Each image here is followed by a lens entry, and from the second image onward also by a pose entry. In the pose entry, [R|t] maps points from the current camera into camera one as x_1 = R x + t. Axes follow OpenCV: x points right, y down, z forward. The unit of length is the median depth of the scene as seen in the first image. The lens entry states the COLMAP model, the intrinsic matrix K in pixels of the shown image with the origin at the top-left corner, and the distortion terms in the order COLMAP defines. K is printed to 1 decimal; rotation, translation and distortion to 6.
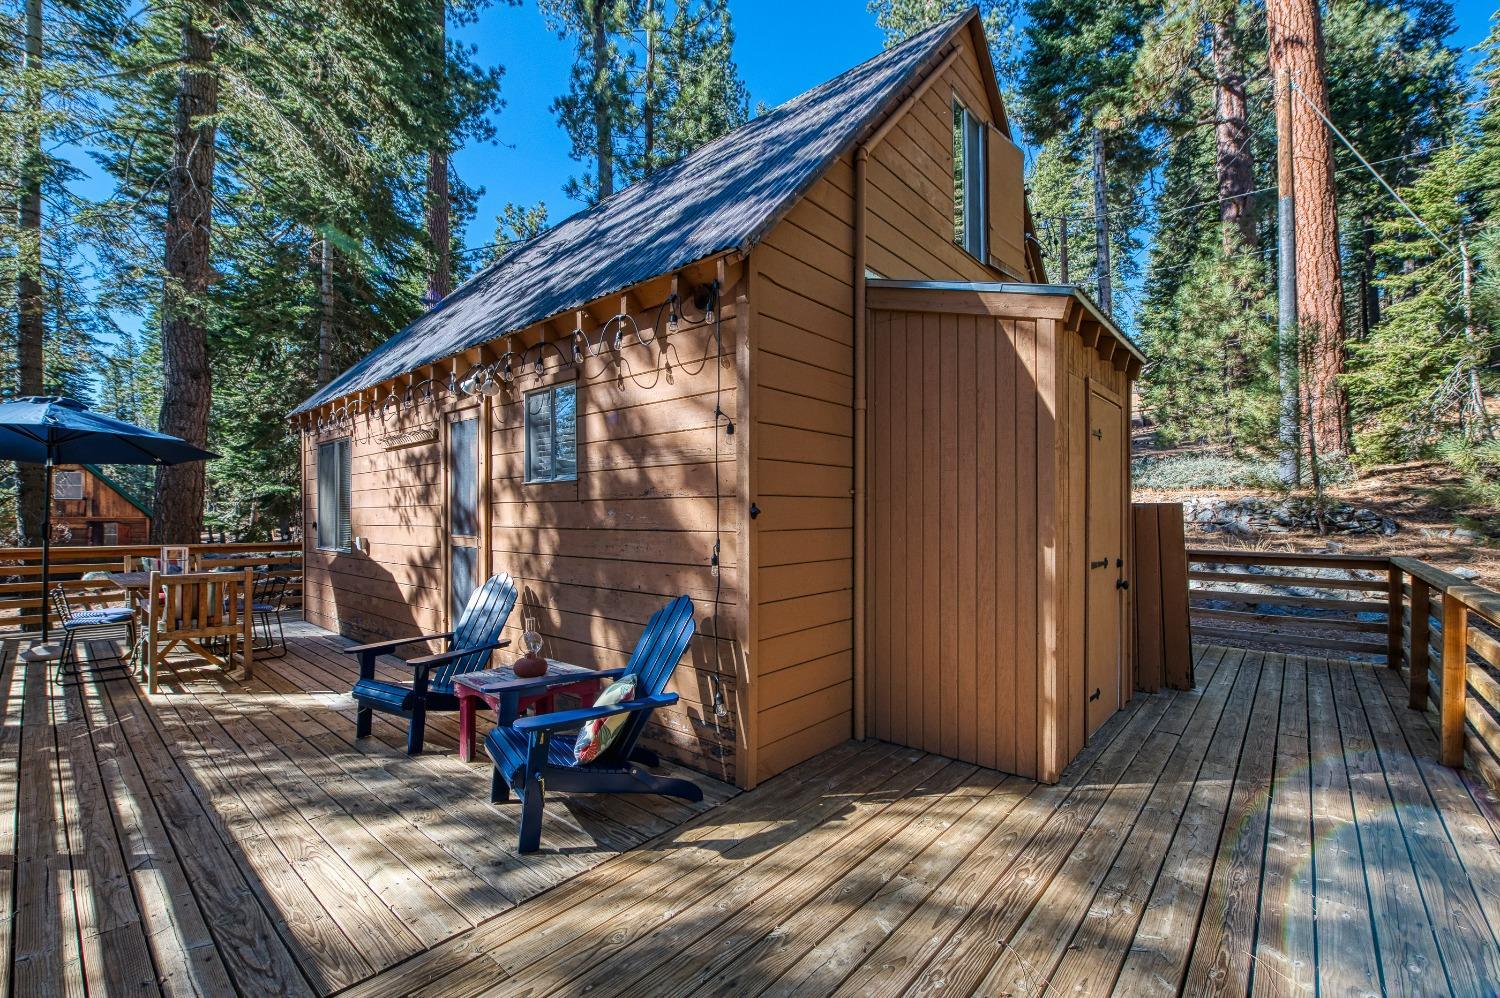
lens RADIAL K [[641.2, 0, 750.0], [0, 641.2, 499.0], [0, 0, 1]] dist [-0.037080, -0.000130]
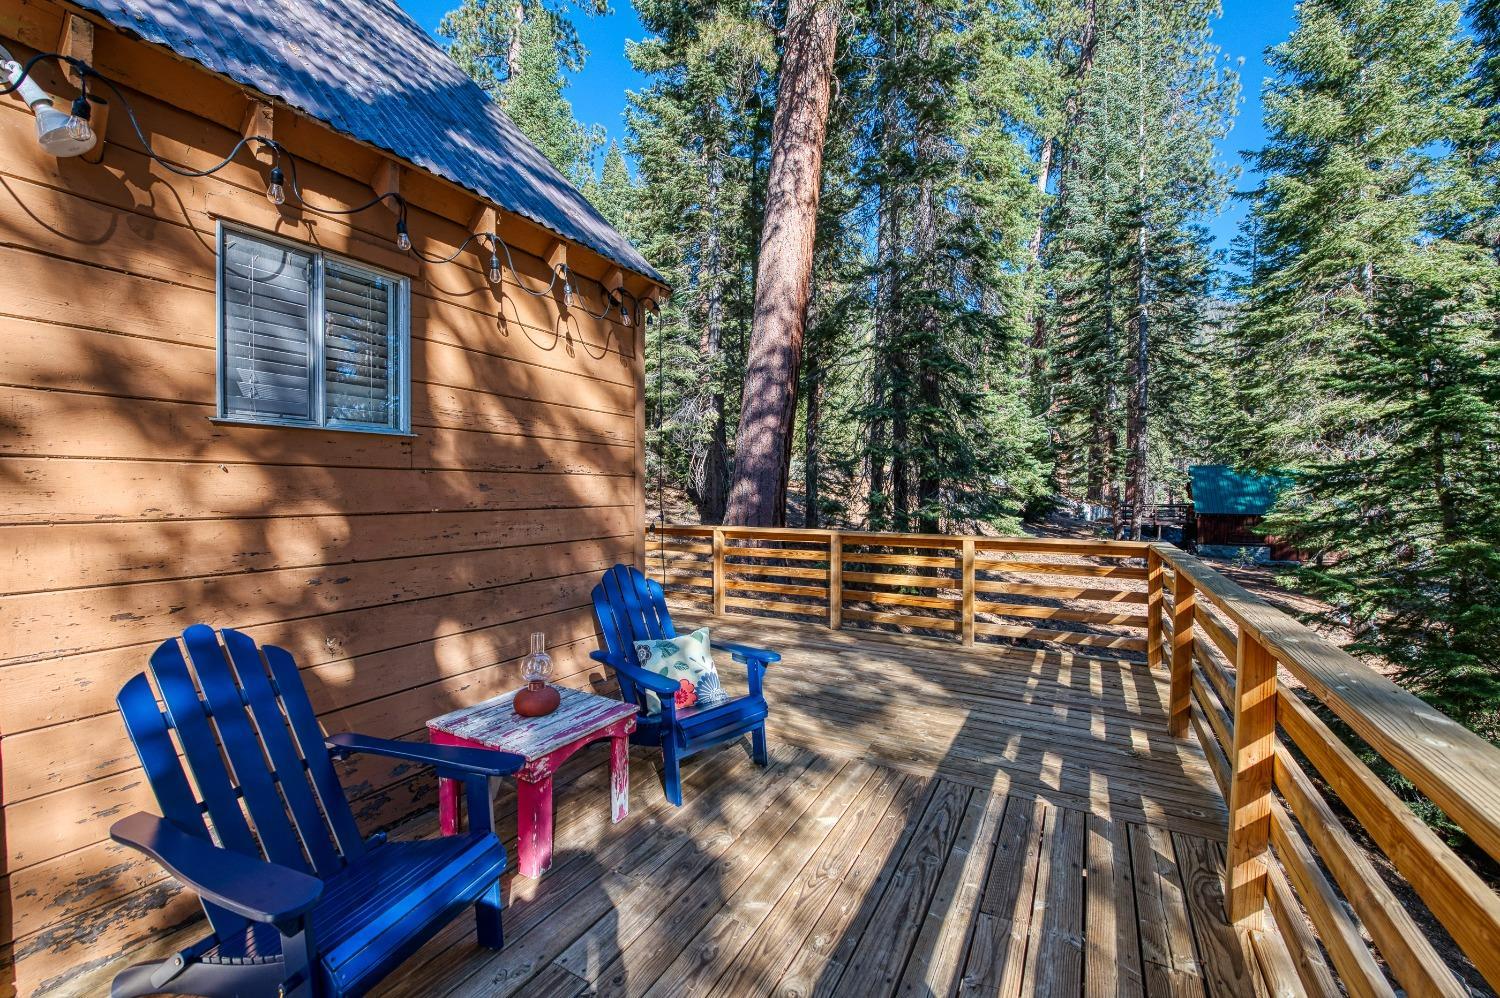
lens RADIAL K [[611.8, 0, 748.5], [0, 611.8, 491.6], [0, 0, 1]] dist [-0.004453, -0.000655]
pose [[-0.206603, 0.012841, 0.978341, -1.058742], [-0.017482, 0.999706, -0.016813, 0.038452], [-0.978269, -0.020577, -0.206318, 0.888860]]
